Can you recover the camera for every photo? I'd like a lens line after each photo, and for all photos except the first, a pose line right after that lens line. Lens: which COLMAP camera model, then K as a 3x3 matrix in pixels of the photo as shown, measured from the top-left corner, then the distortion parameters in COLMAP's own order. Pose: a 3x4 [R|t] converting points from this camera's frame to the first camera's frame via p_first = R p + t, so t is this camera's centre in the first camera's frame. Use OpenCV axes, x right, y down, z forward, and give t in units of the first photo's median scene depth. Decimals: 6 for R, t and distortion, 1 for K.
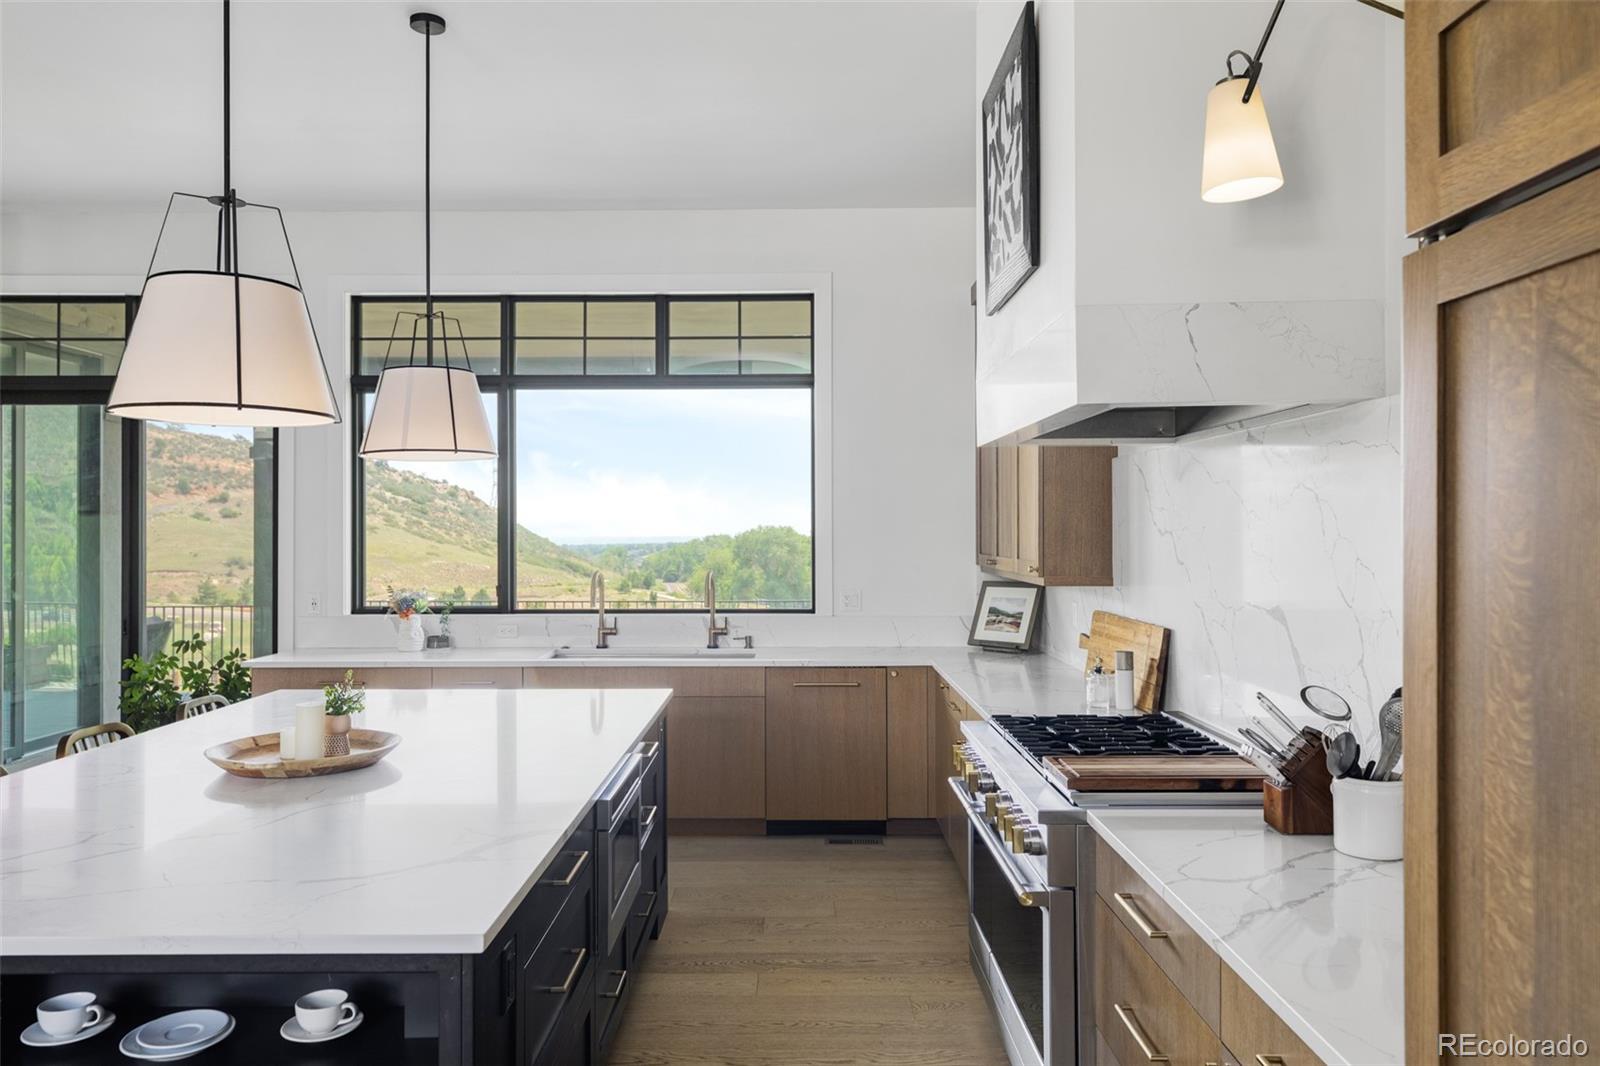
lens RADIAL K [[1112.2, 0, 785.1], [0, 1112.2, 532.9], [0, 0, 1]] dist [0.037577, 0.001710]
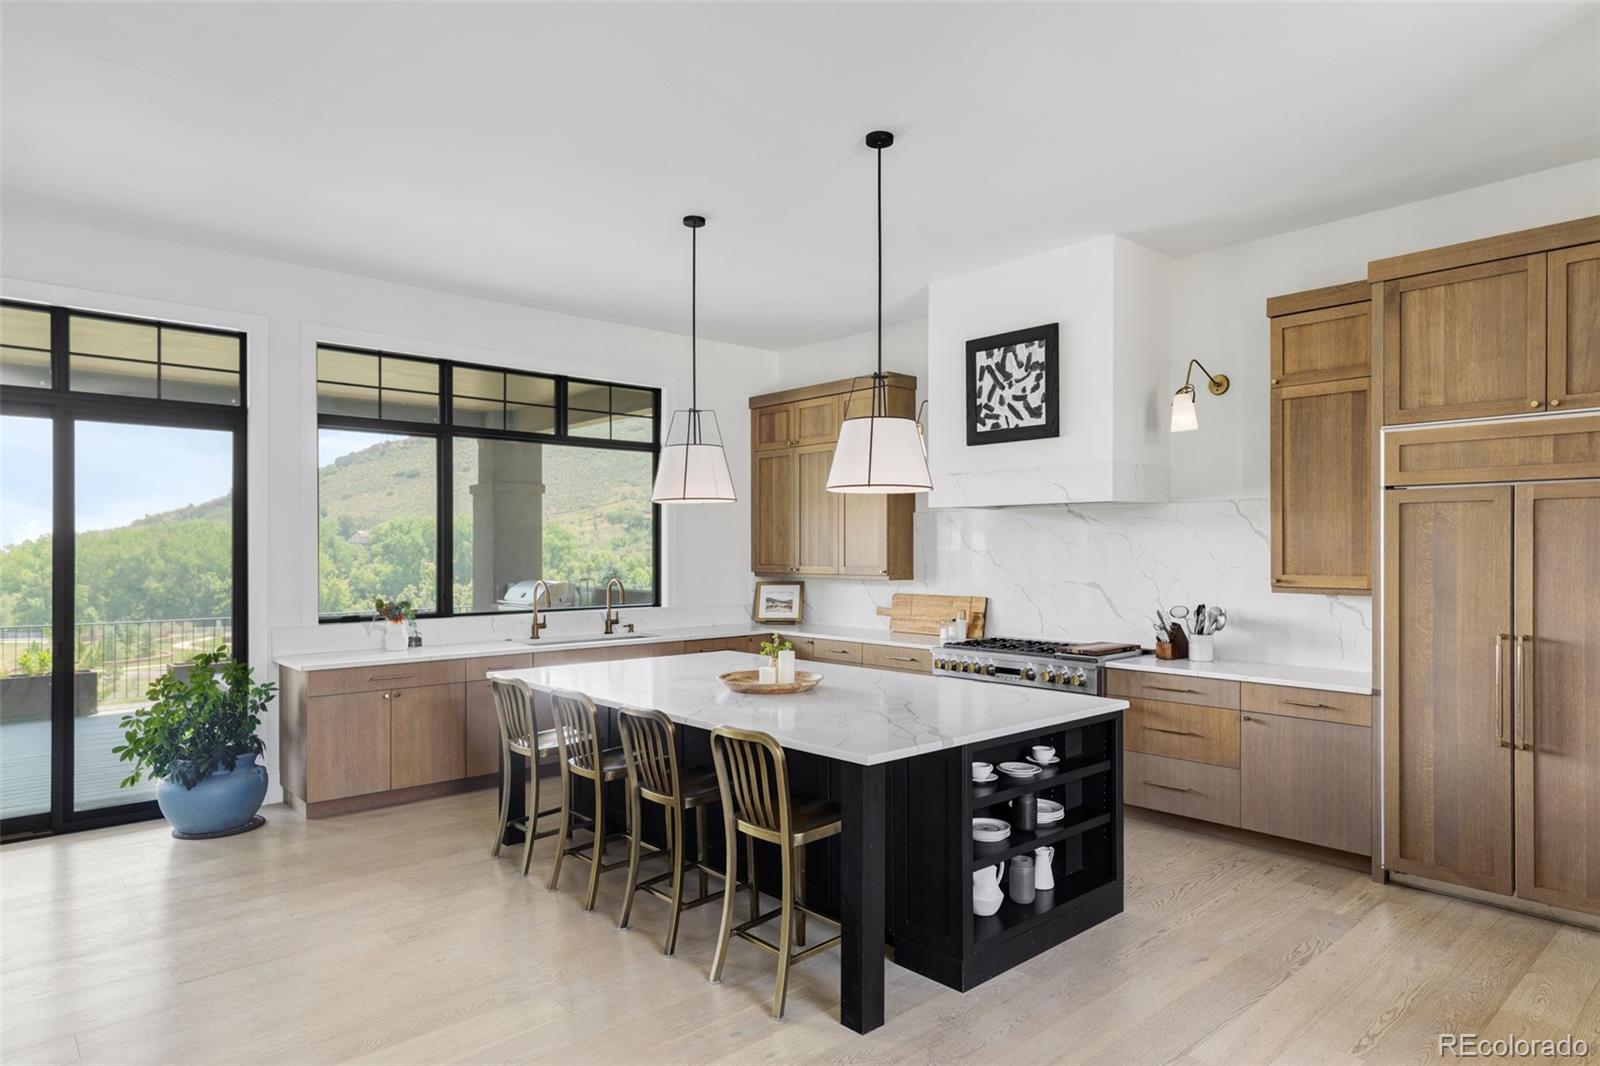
lens RADIAL K [[950.2, 0, 719.8], [0, 950.2, 549.9], [0, 0, 1]] dist [0.001691, 0.003242]
pose [[0.751154, 0.002084, 0.660123, -0.744996], [0.001411, 0.999988, -0.004763, 0.003721], [-0.660125, 0.004509, 0.751142, 0.007536]]
